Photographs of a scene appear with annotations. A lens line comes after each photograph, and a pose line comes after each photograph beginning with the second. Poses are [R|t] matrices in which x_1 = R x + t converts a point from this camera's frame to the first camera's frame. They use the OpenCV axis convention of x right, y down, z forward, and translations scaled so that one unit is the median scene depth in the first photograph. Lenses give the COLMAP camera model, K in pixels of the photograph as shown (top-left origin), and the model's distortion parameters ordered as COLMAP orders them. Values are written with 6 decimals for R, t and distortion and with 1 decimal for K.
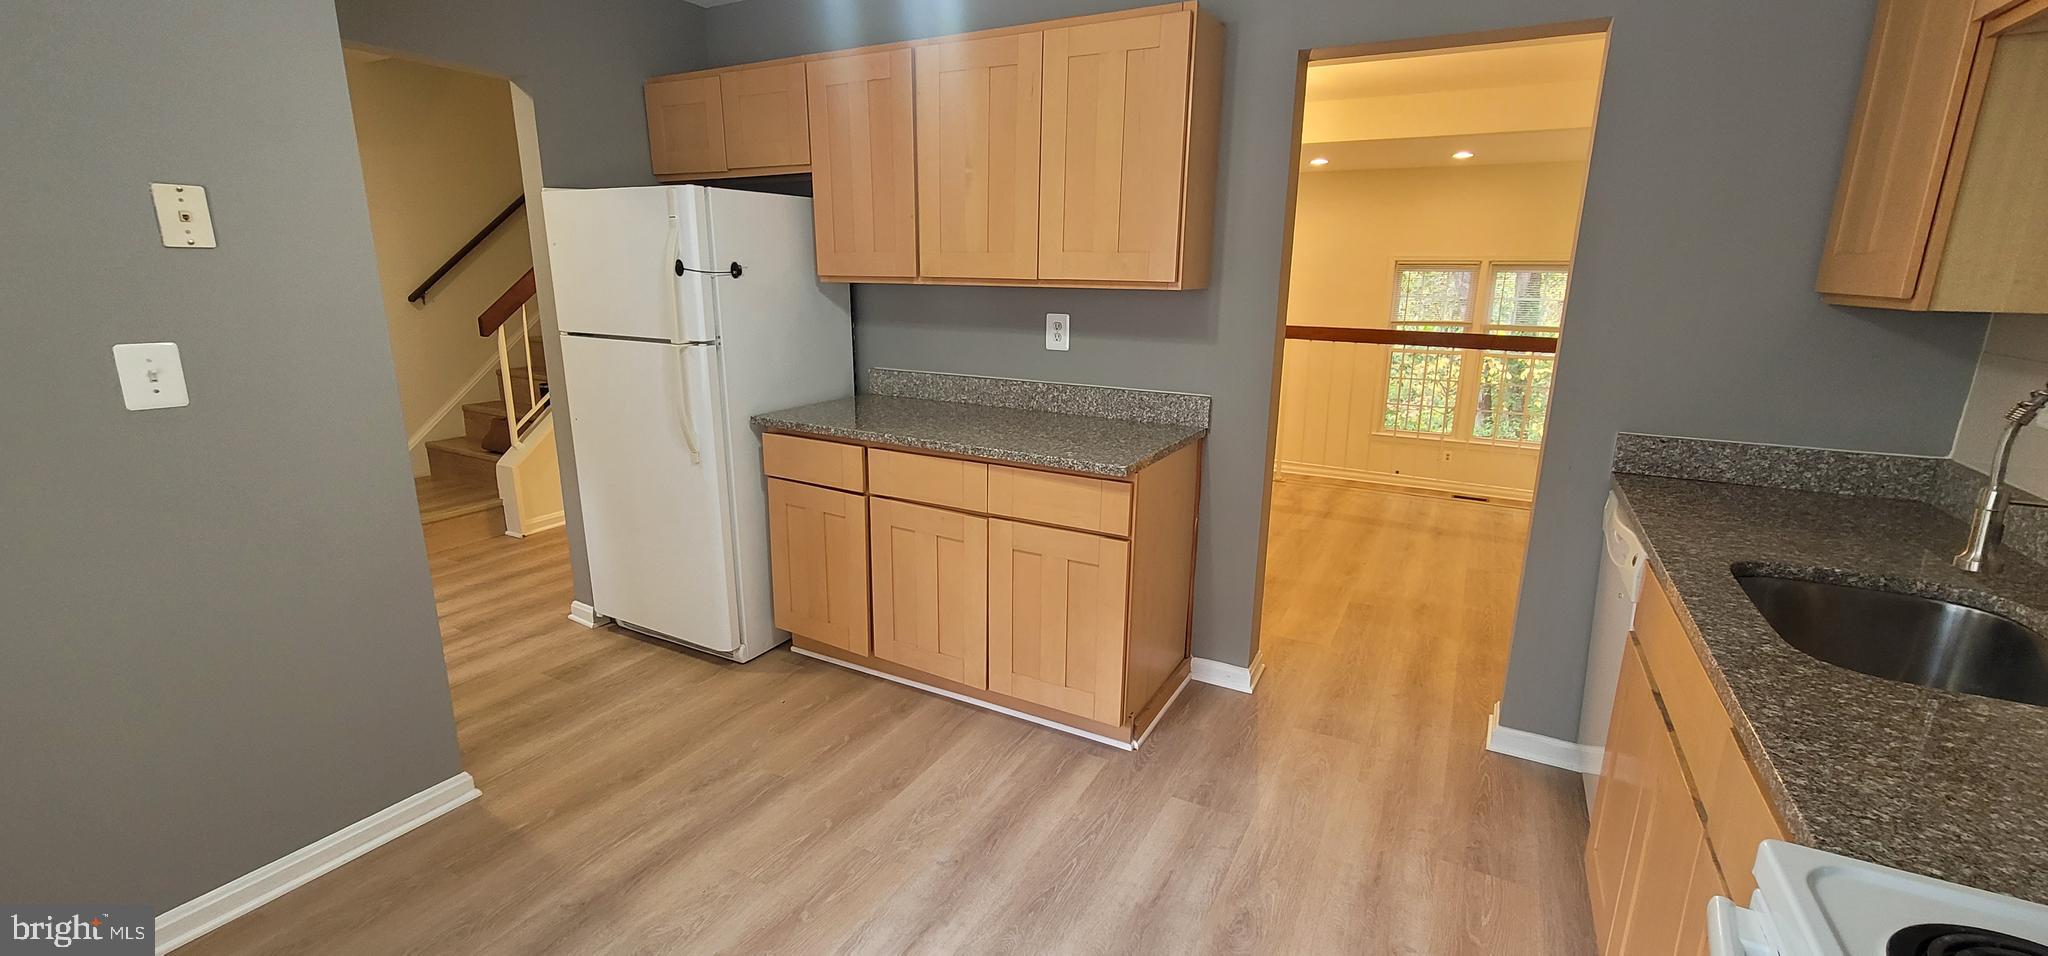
lens RADIAL K [[839.5, 0, 1023.4], [0, 839.5, 481.2], [0, 0, 1]] dist [-0.003746, 0.001547]
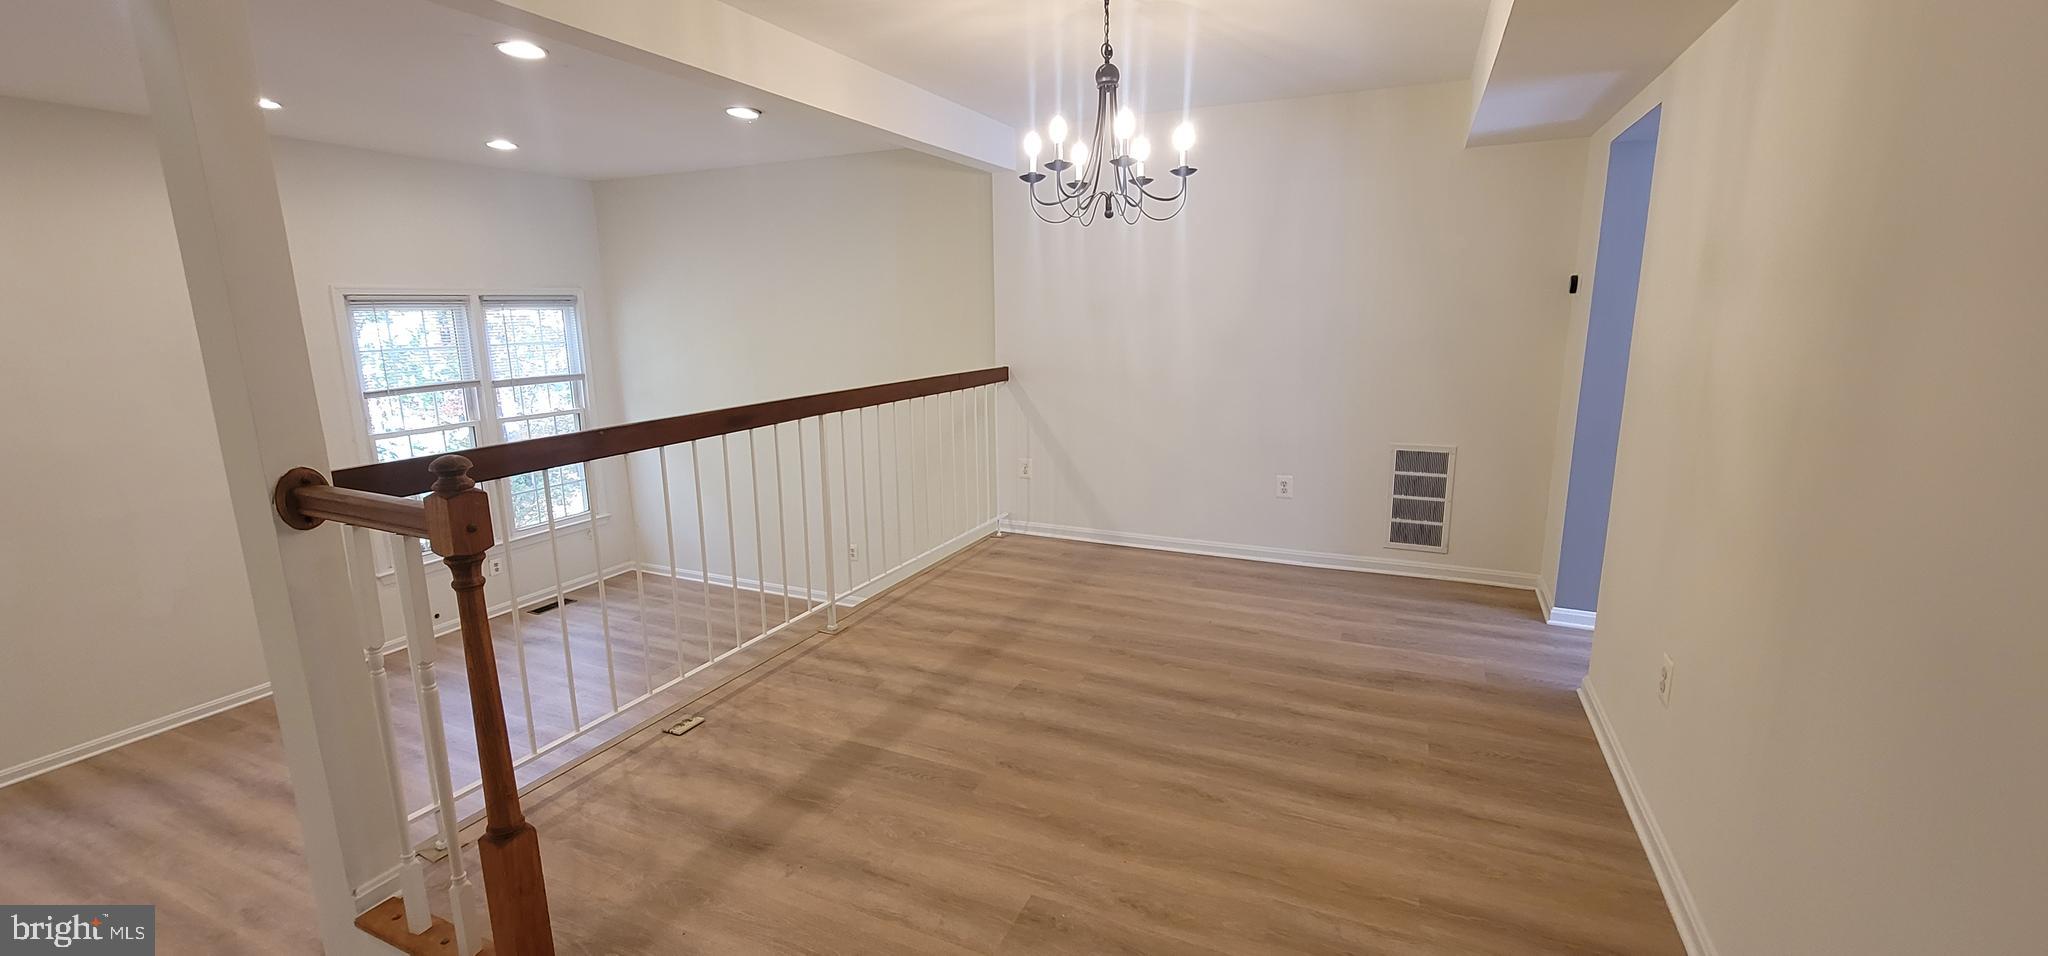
lens RADIAL K [[839.5, 0, 1027.3], [0, 839.5, 472.9], [0, 0, 1]] dist [-0.003746, 0.001547]
pose [[-0.080284, -0.207568, 0.974921, -0.370374], [0.246612, 0.943534, 0.221194, -0.258546], [-0.965783, 0.258185, -0.024562, 0.969397]]
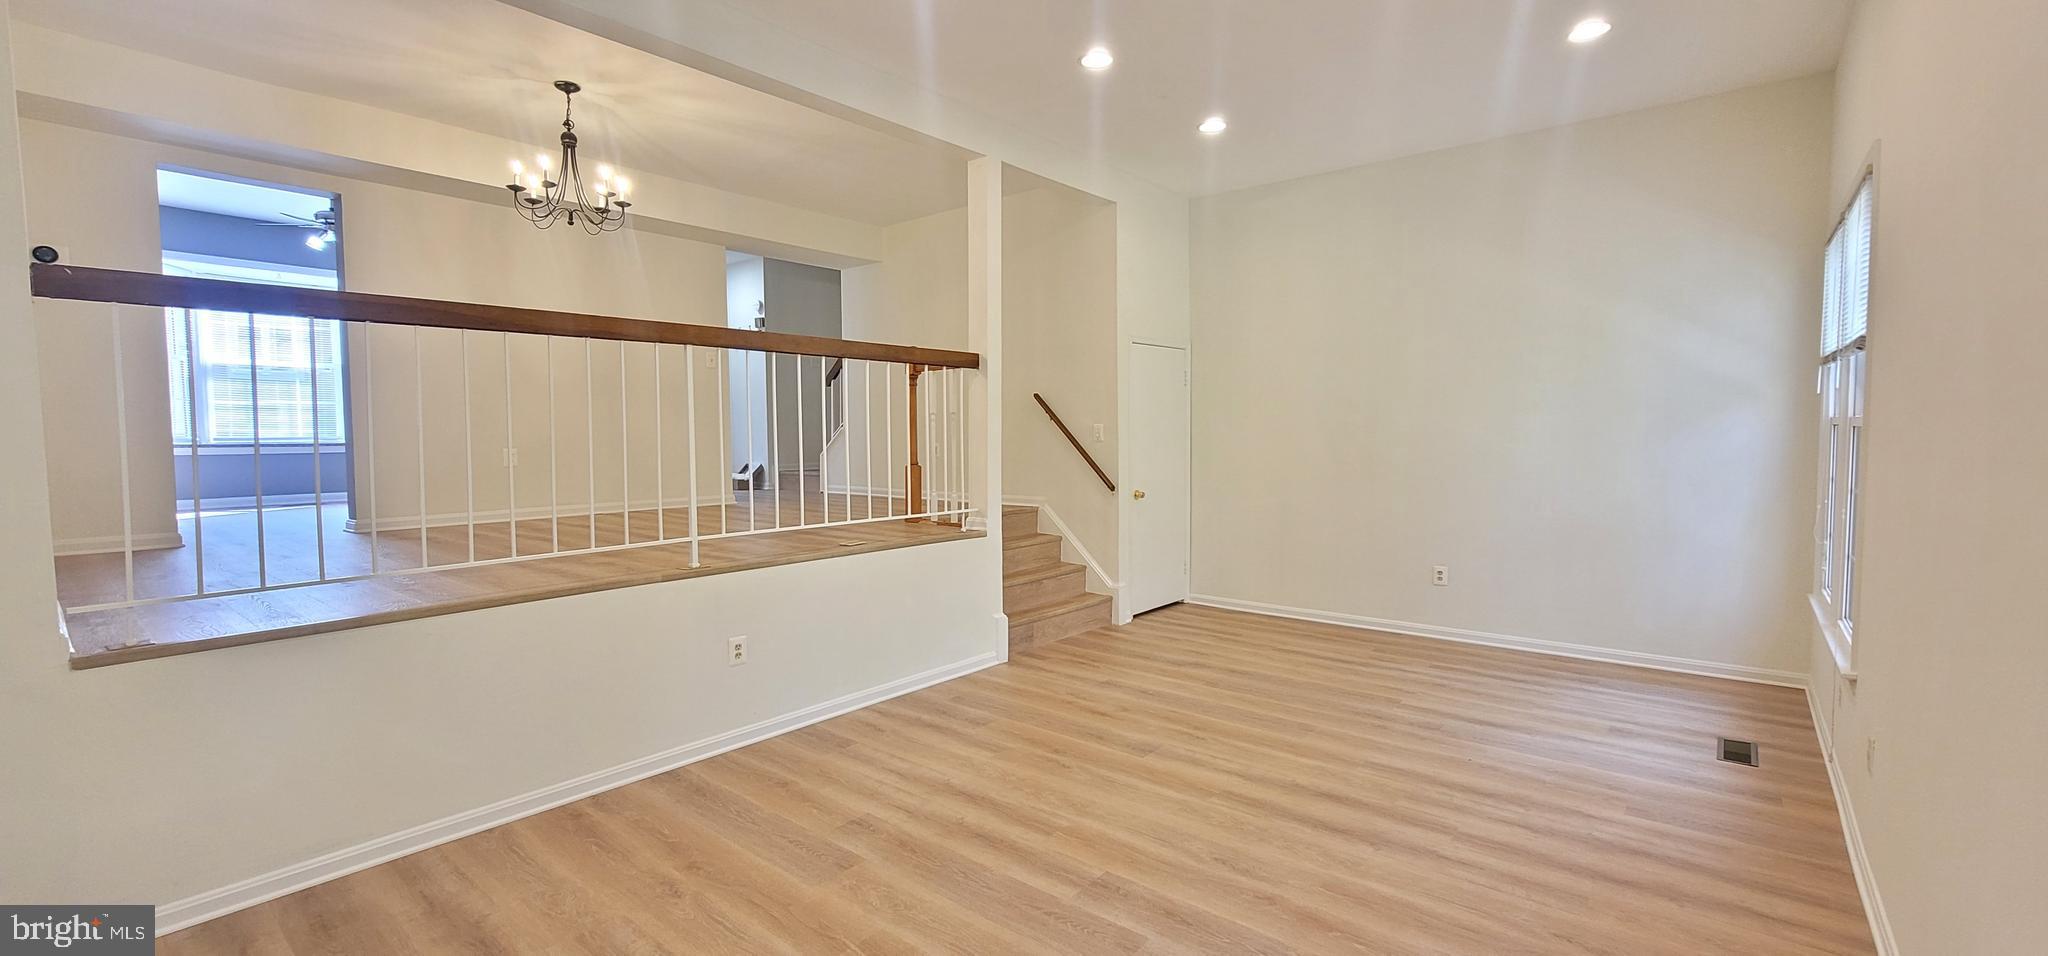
lens RADIAL K [[839.5, 0, 1024.5], [0, 839.5, 470.9], [0, 0, 1]] dist [-0.003746, 0.001547]
pose [[-0.188528, 0.032751, -0.981522, 1.009049], [-0.229662, 0.970260, 0.076489, -0.207881], [0.954836, 0.239839, -0.175399, 1.539306]]
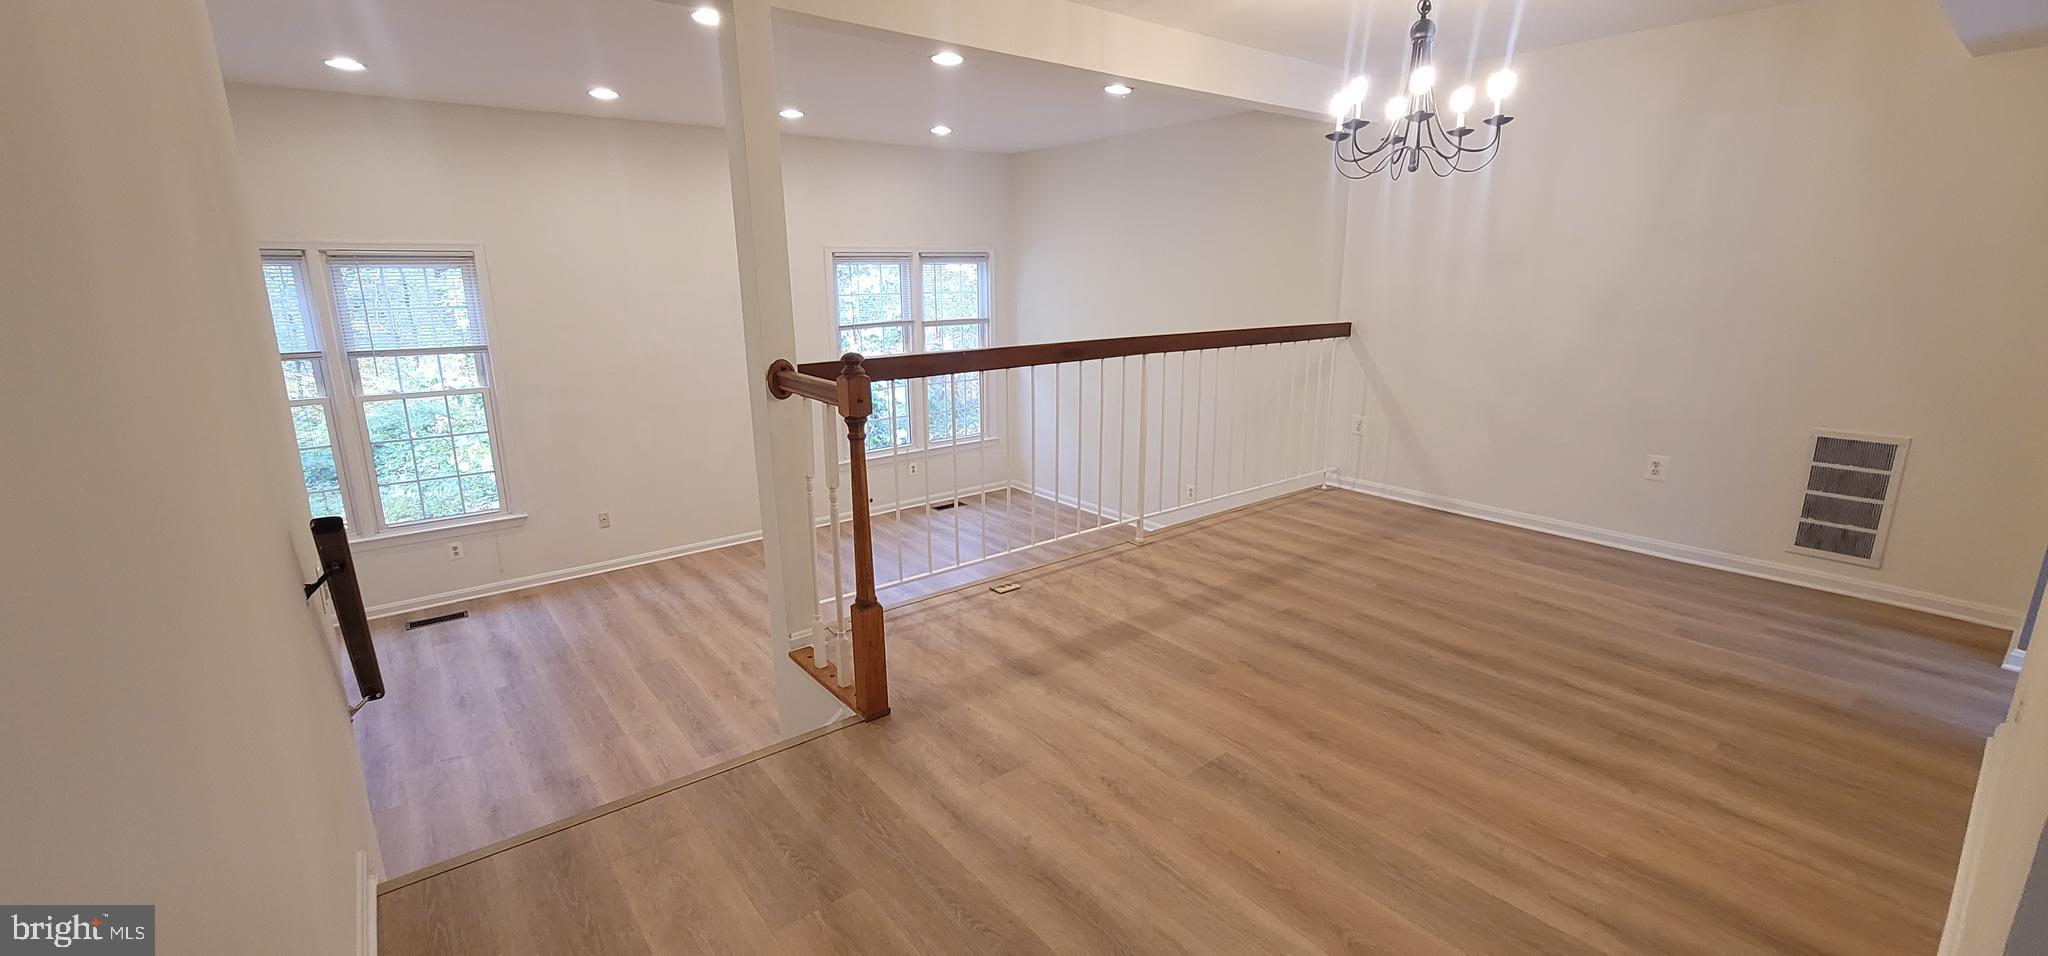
lens RADIAL K [[839.5, 0, 1027.4], [0, 839.5, 470.1], [0, 0, 1]] dist [-0.003746, 0.001547]
pose [[0.378353, -0.231671, 0.896202, -0.459206], [0.231900, 0.961023, 0.150525, -0.232257], [-0.896142, 0.150878, 0.417331, 0.885096]]
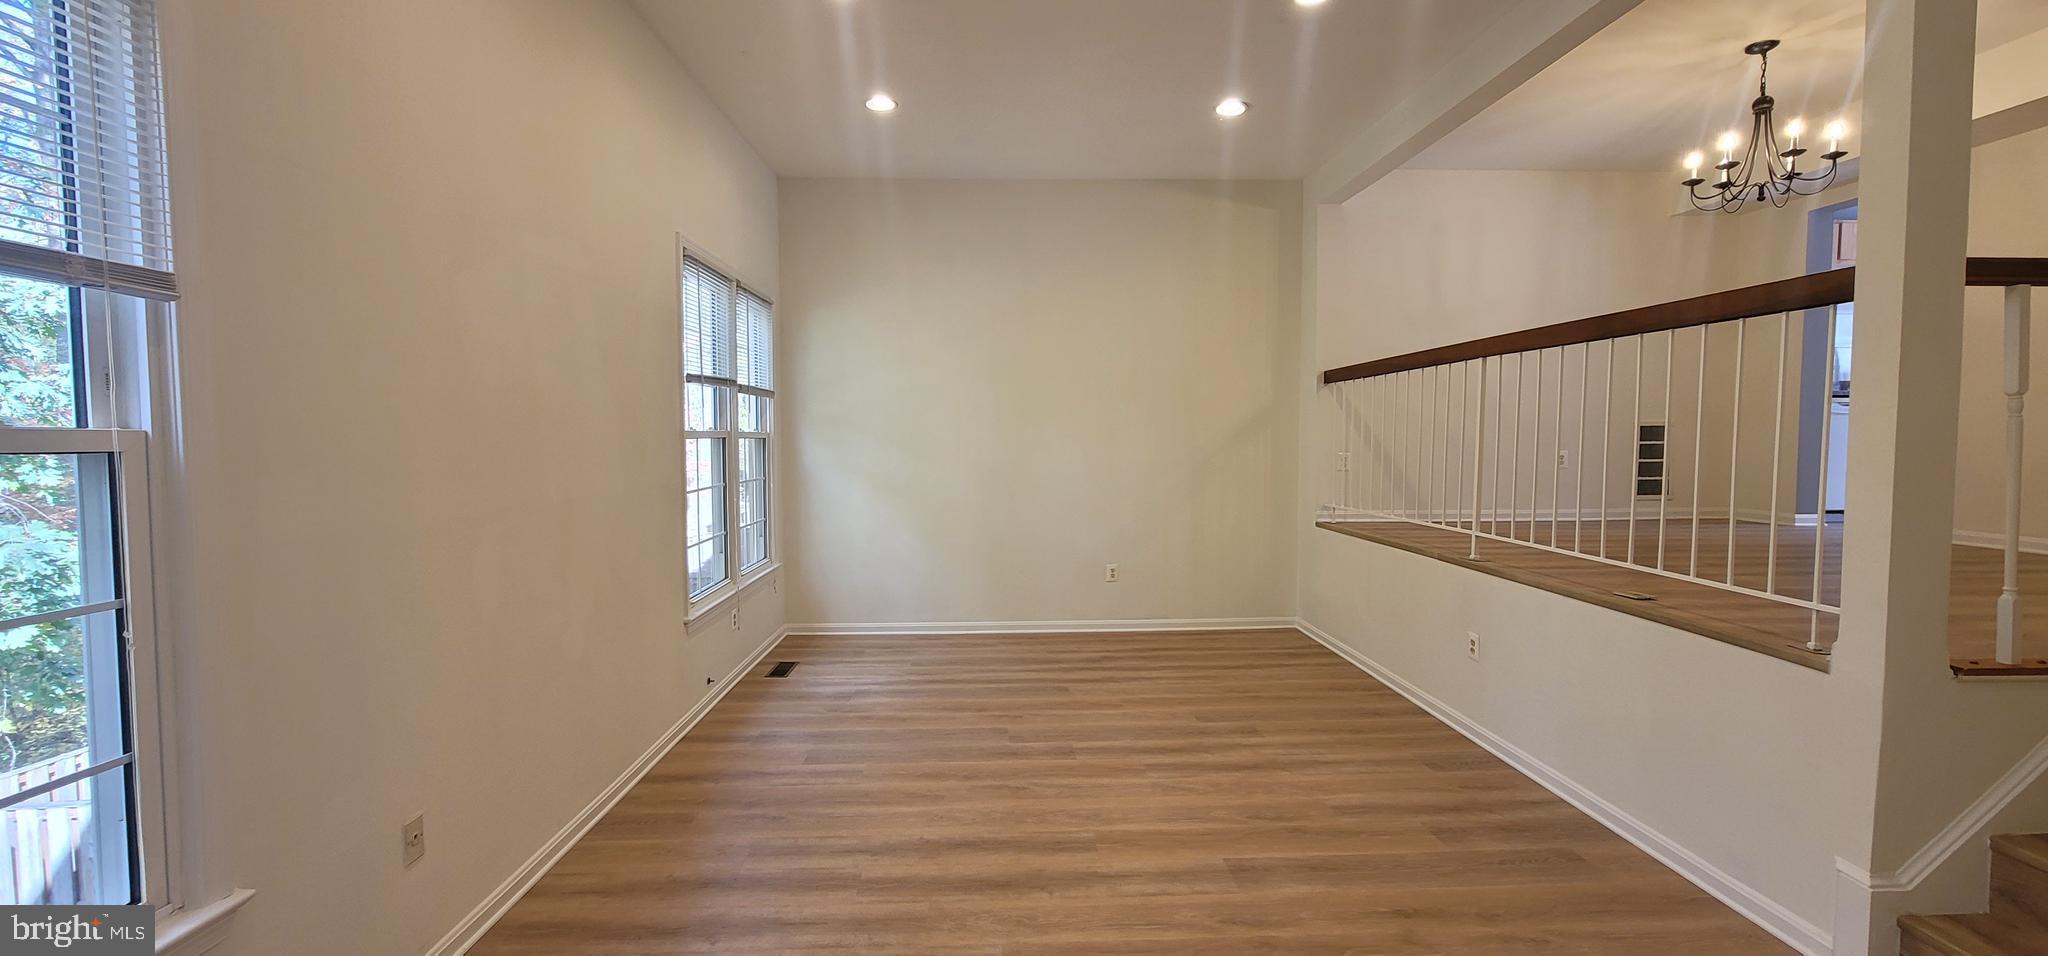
lens RADIAL K [[839.5, 0, 1027.9], [0, 839.5, 475.2], [0, 0, 1]] dist [-0.003746, 0.001547]
pose [[-0.519227, -0.055577, 0.852827, -0.113887], [0.199503, 0.962432, 0.184183, -0.316807], [-0.831025, 0.265774, -0.488633, 1.887474]]
